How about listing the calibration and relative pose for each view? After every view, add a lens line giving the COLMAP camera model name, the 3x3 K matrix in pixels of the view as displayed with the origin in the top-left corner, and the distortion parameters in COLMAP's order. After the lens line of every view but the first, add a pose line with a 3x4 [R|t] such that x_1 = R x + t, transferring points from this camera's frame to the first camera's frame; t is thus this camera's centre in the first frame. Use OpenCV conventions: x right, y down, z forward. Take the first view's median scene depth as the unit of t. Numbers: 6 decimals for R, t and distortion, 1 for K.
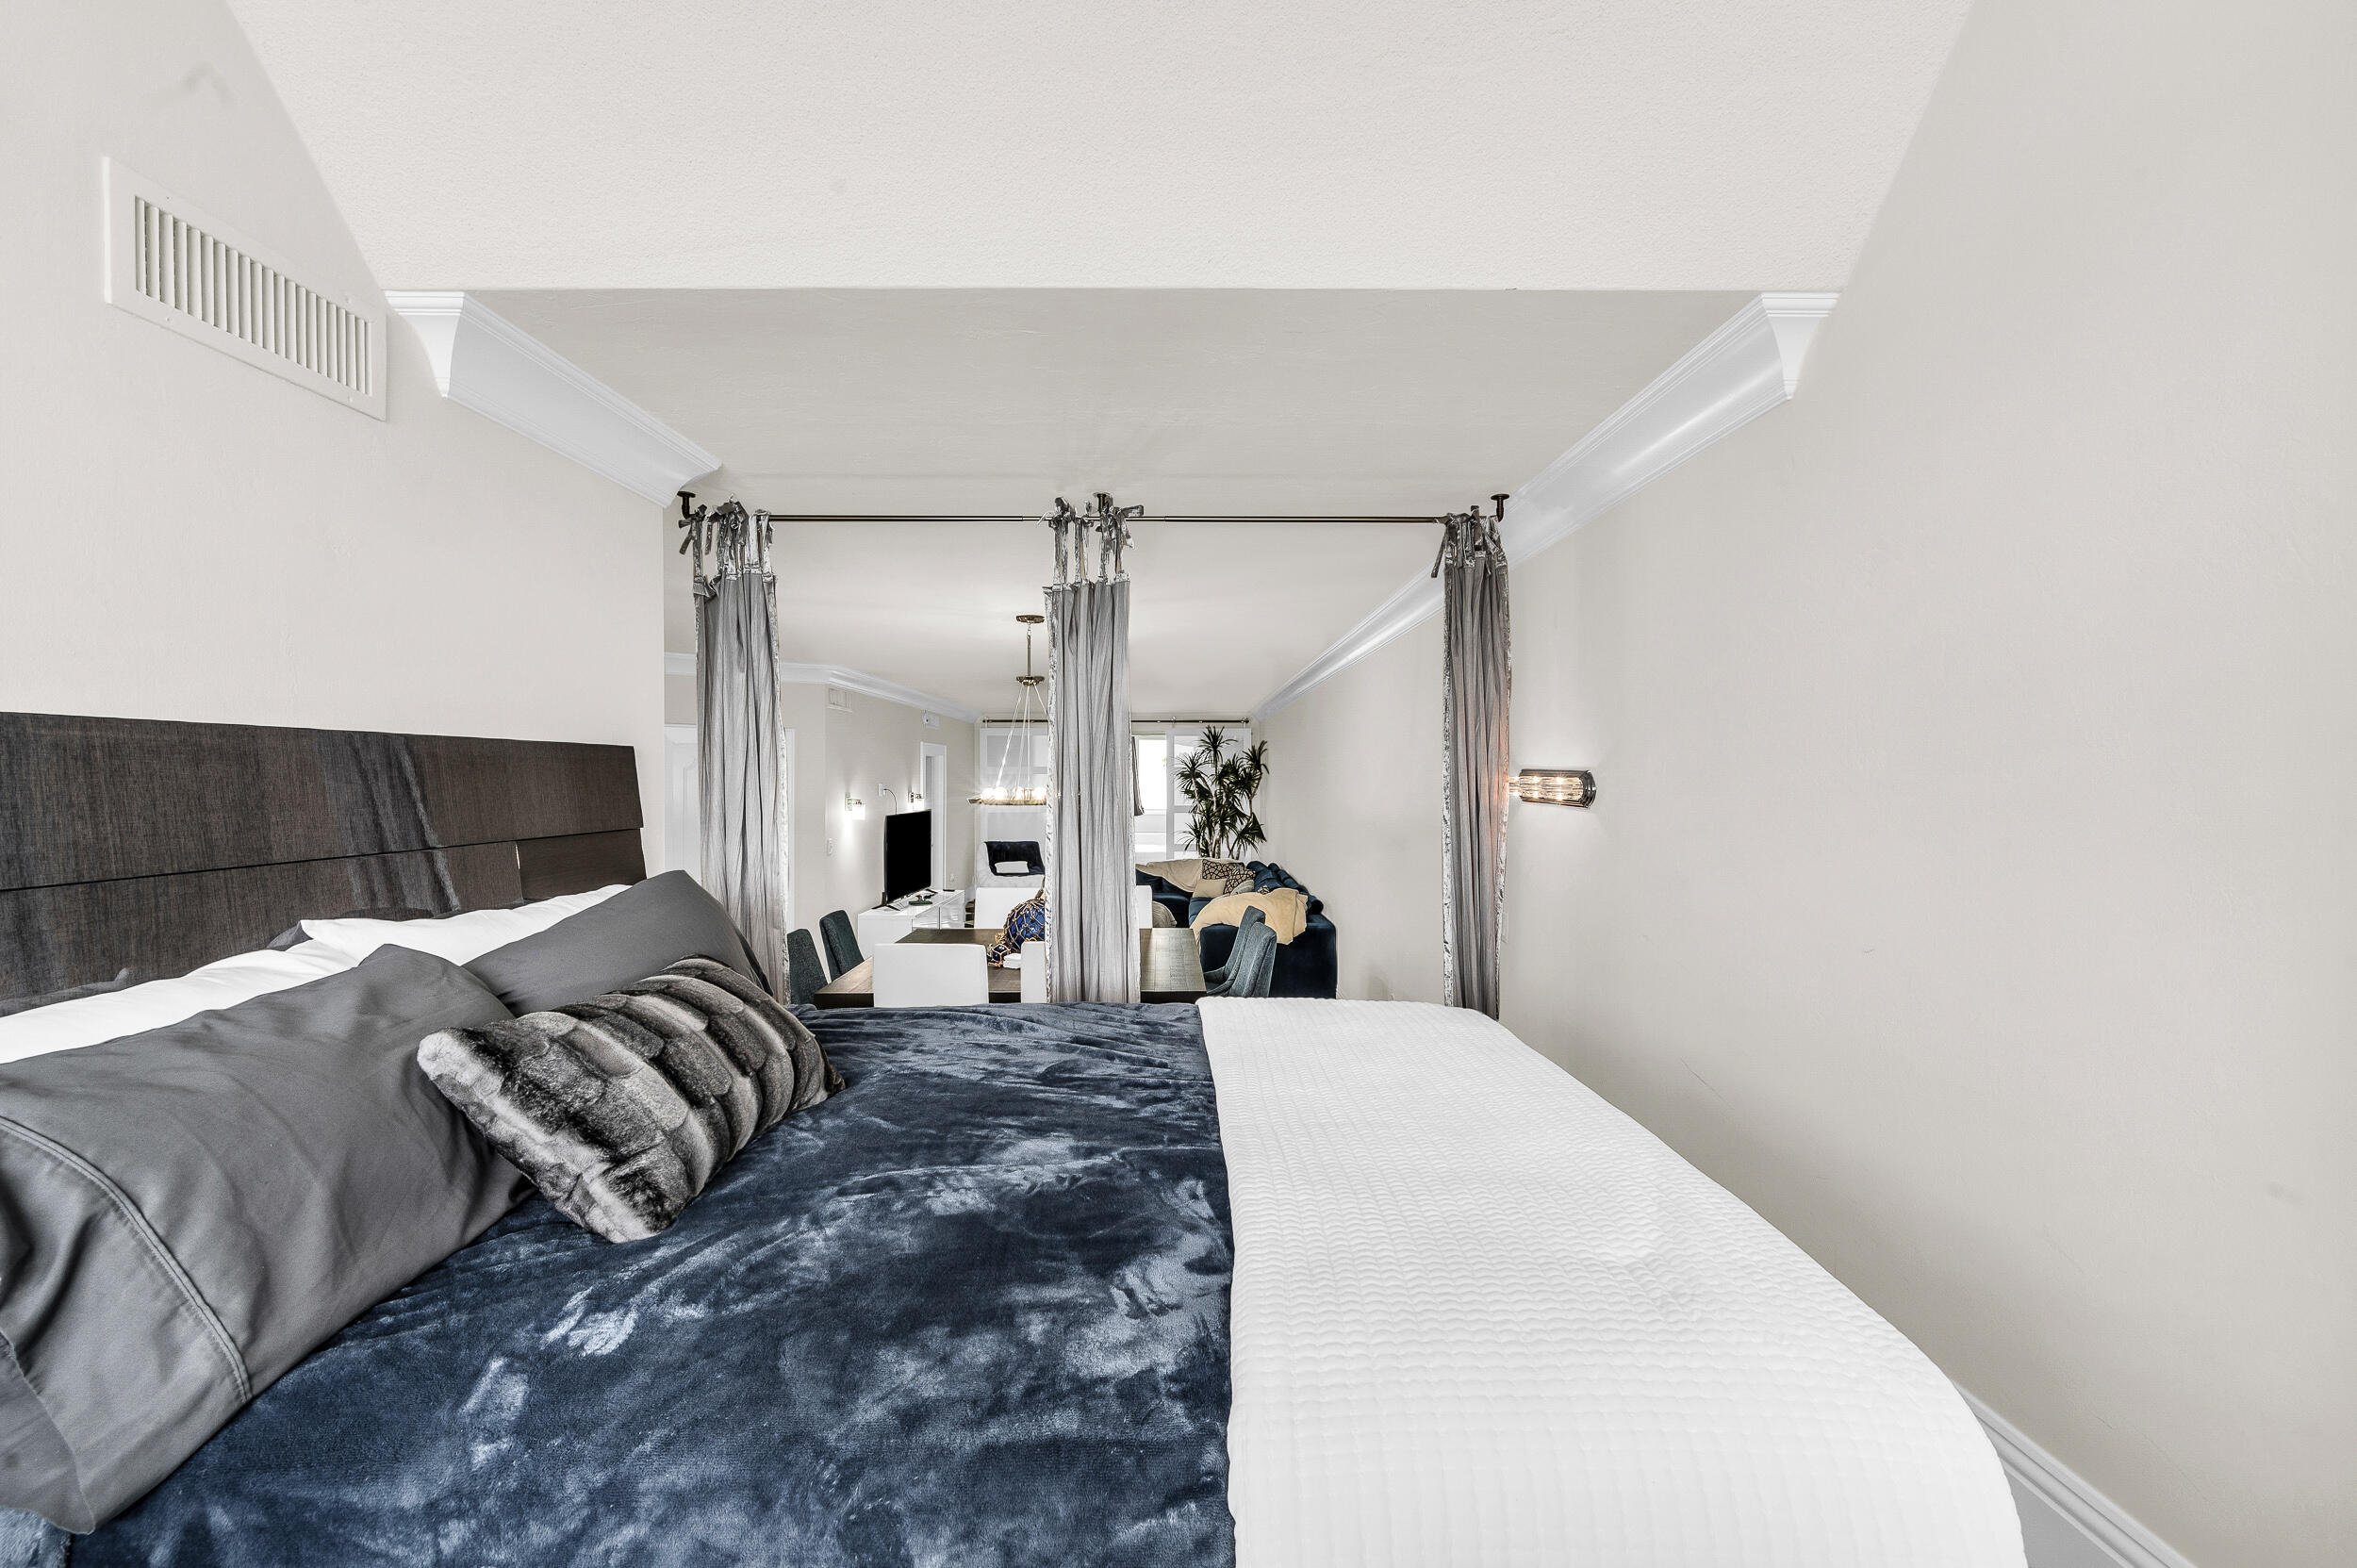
lens RADIAL K [[938.4, 0, 1186.9], [0, 938.4, 778.7], [0, 0, 1]] dist [0.001618, -0.000753]
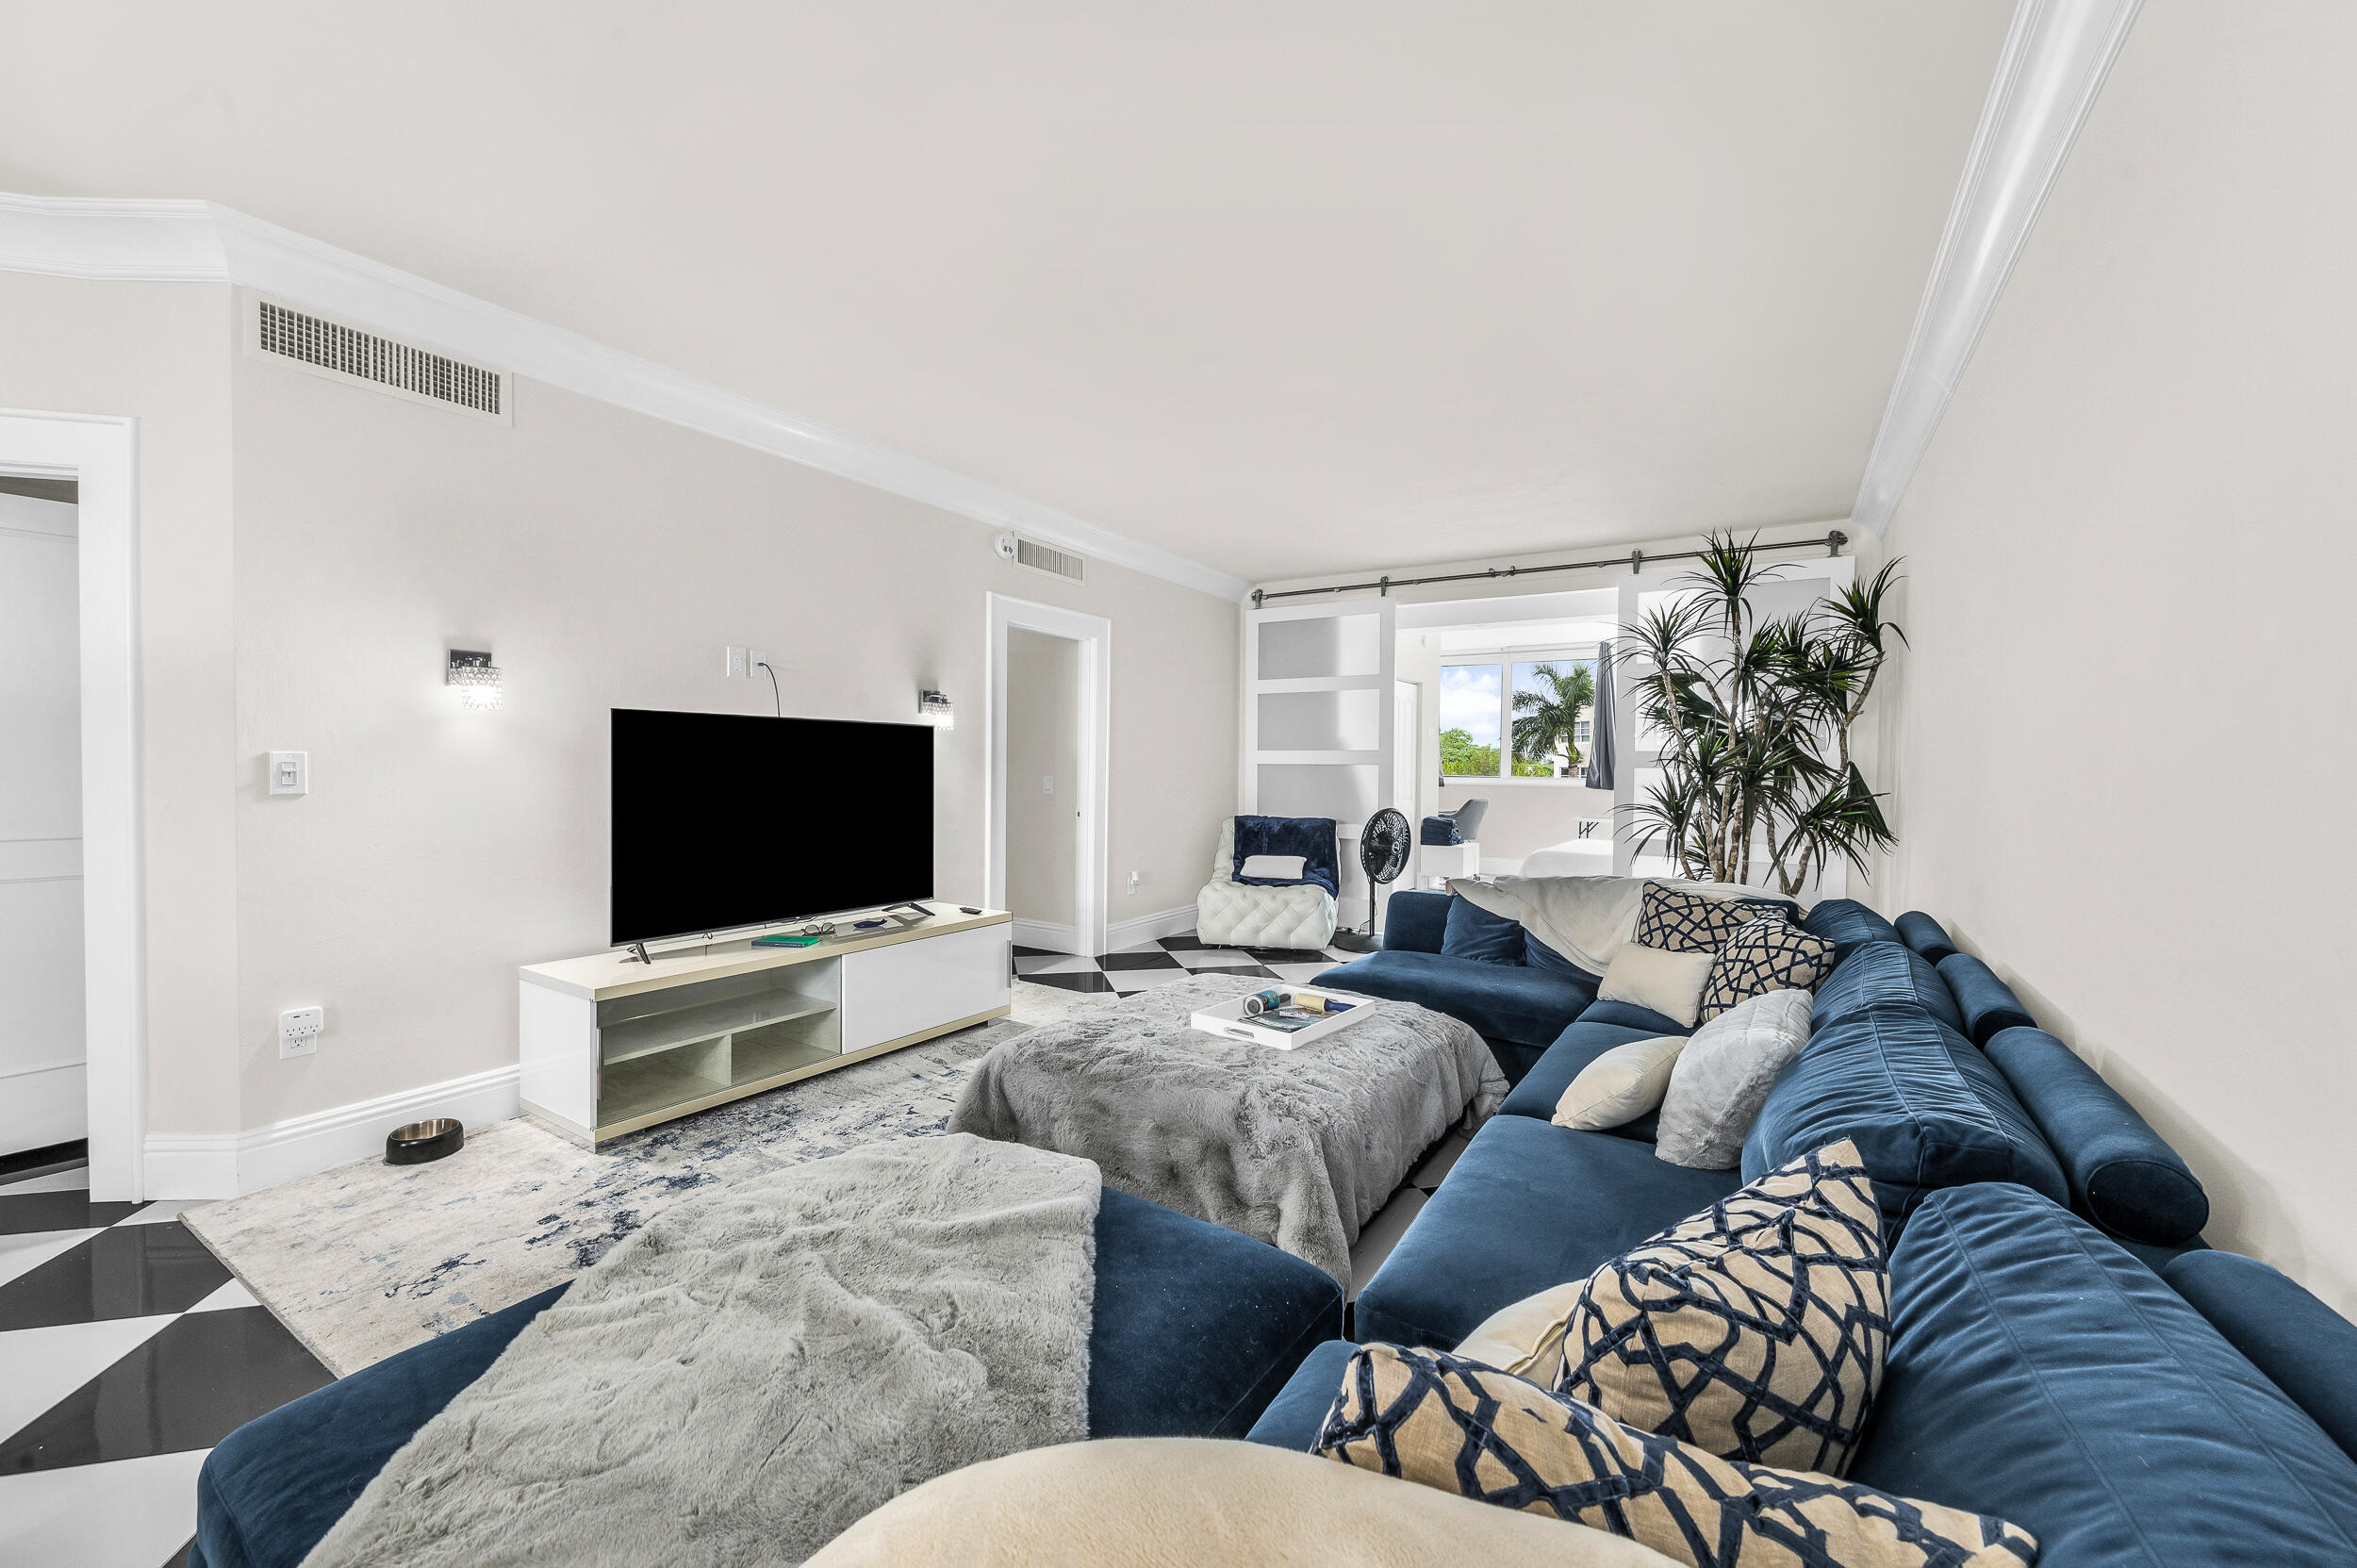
lens RADIAL K [[938.4, 0, 1172.7], [0, 938.4, 783.1], [0, 0, 1]] dist [0.001618, -0.000753]
pose [[0.838149, 0.017916, -0.545146, 0.048268], [-0.010338, 0.999803, 0.016963, 0.040850], [0.545343, -0.008582, 0.838169, 0.548243]]
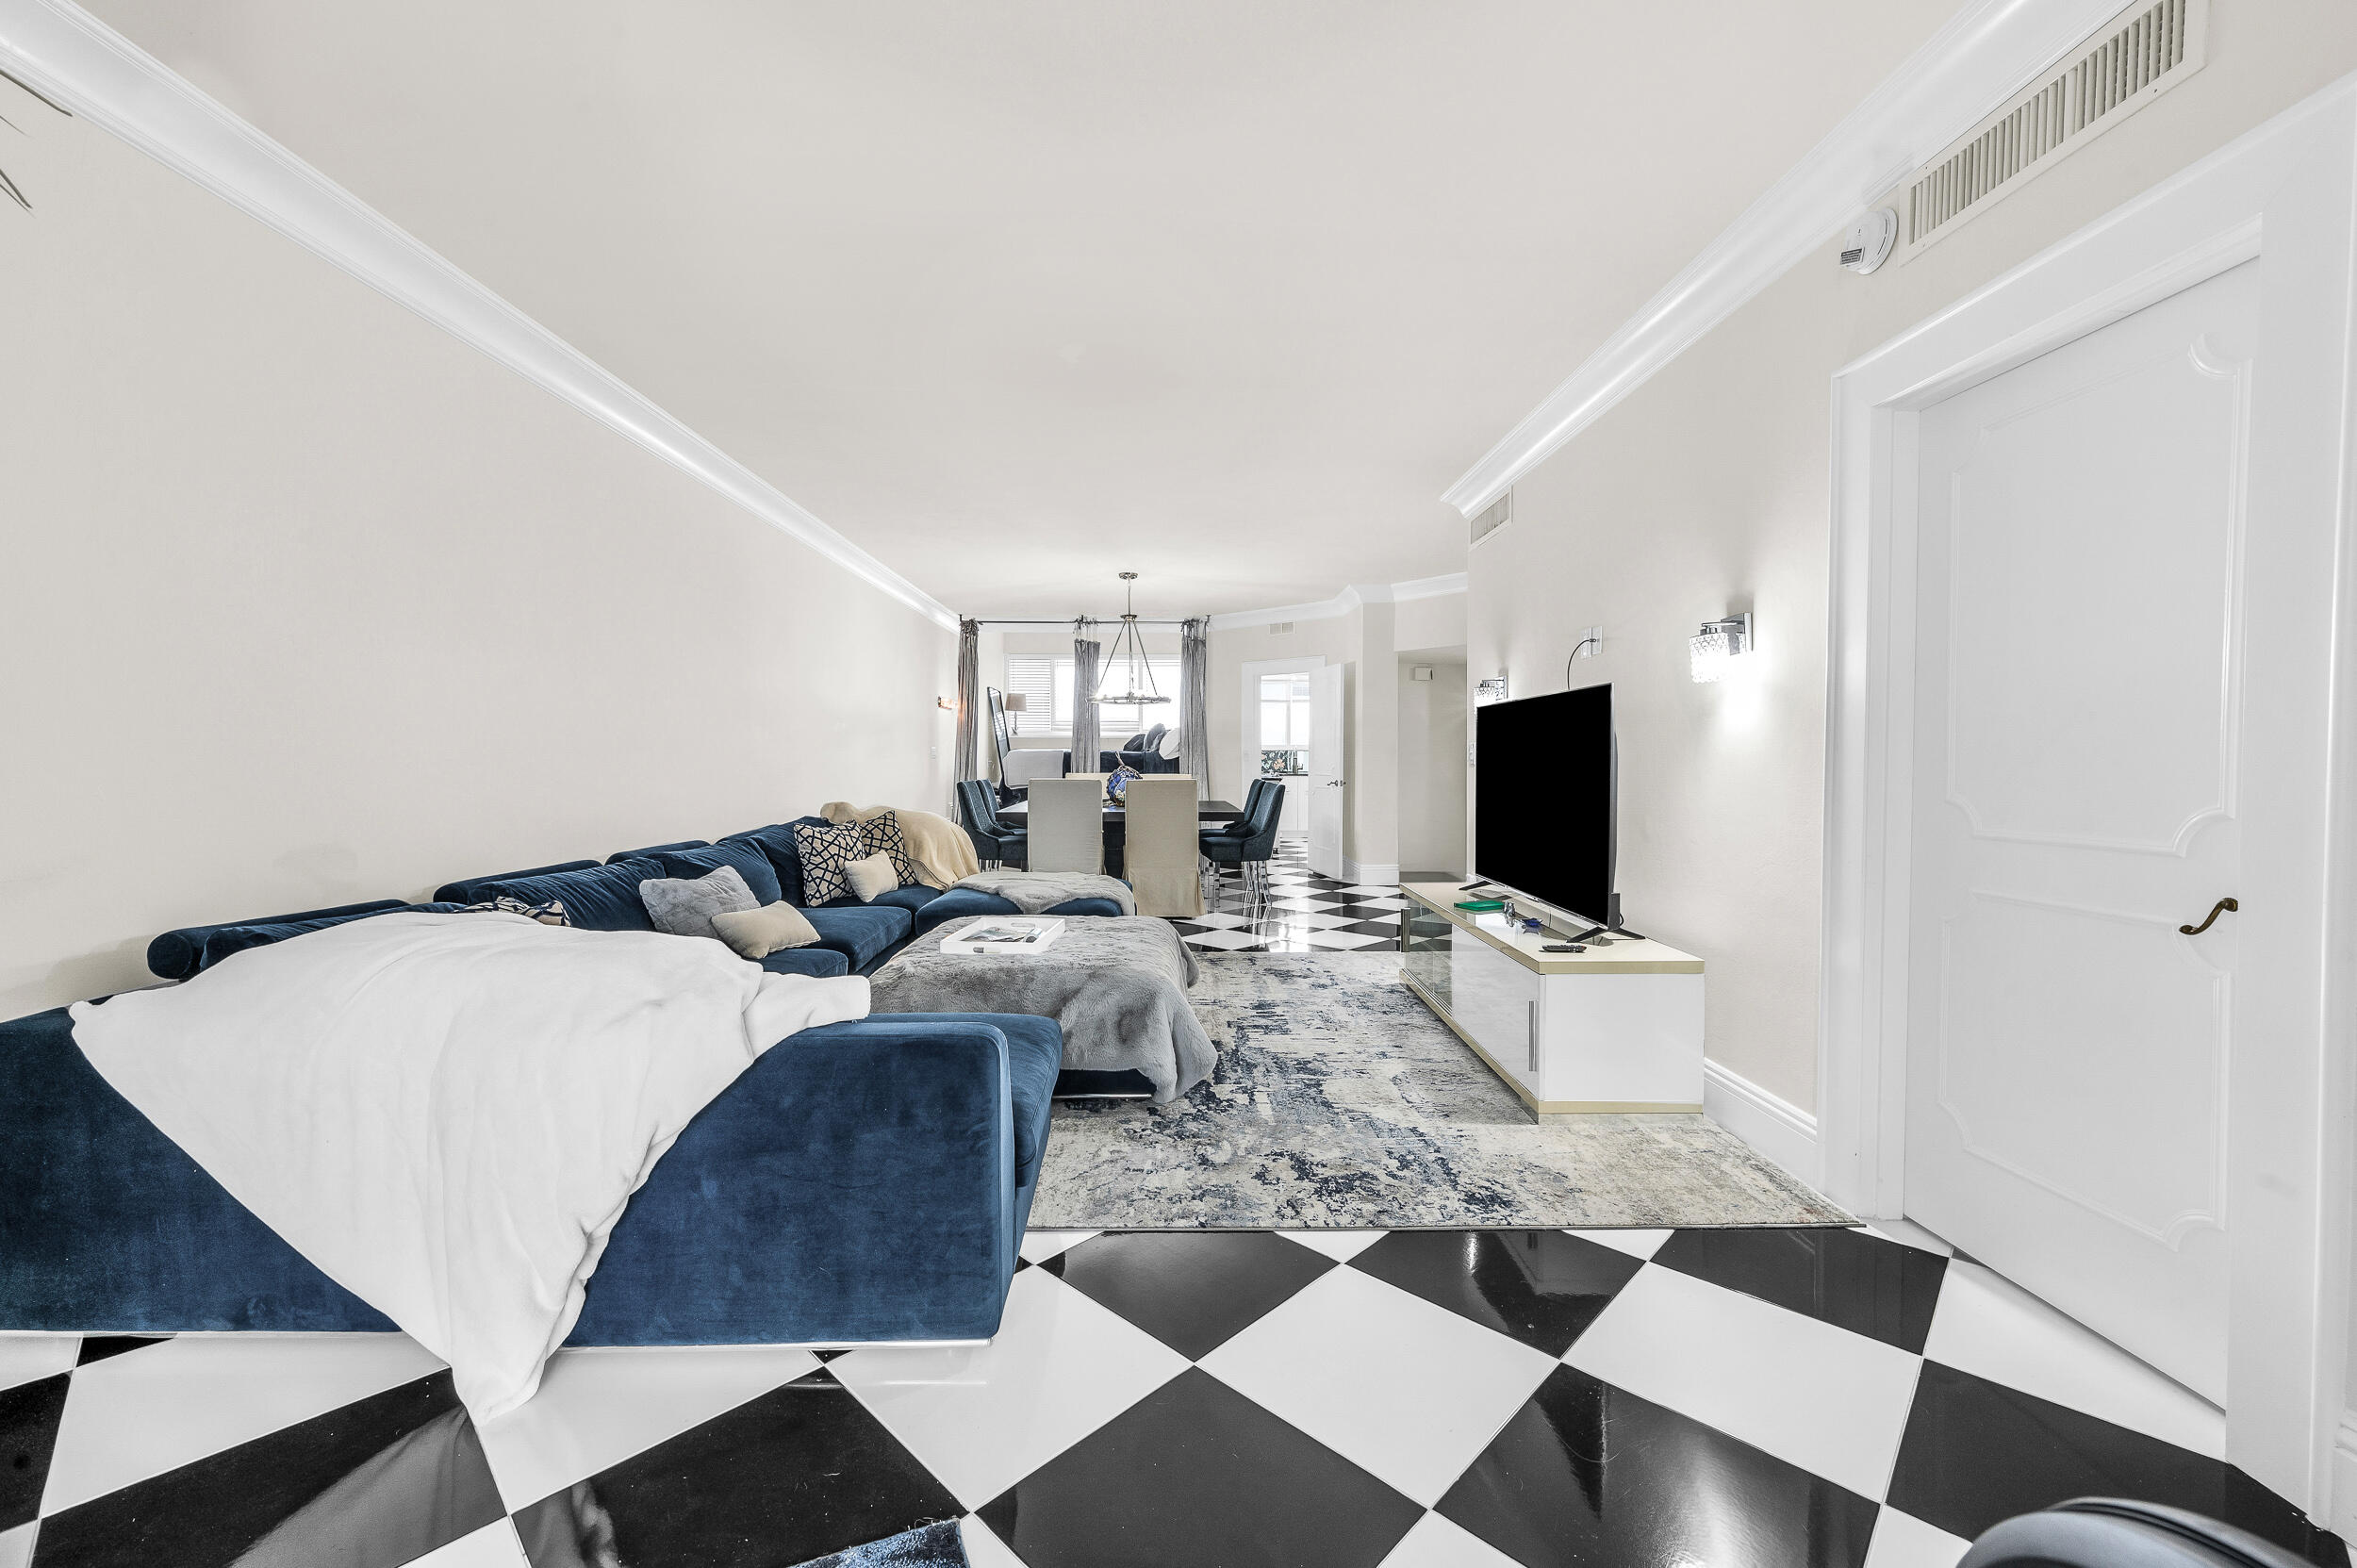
lens RADIAL K [[938.4, 0, 1182.7], [0, 938.4, 780.8], [0, 0, 1]] dist [0.001618, -0.000753]
pose [[-0.999999, 0.000068, -0.001529, -0.103143], [0.000027, 0.999645, 0.026627, 0.045055], [0.001530, 0.026627, -0.999644, 1.033497]]
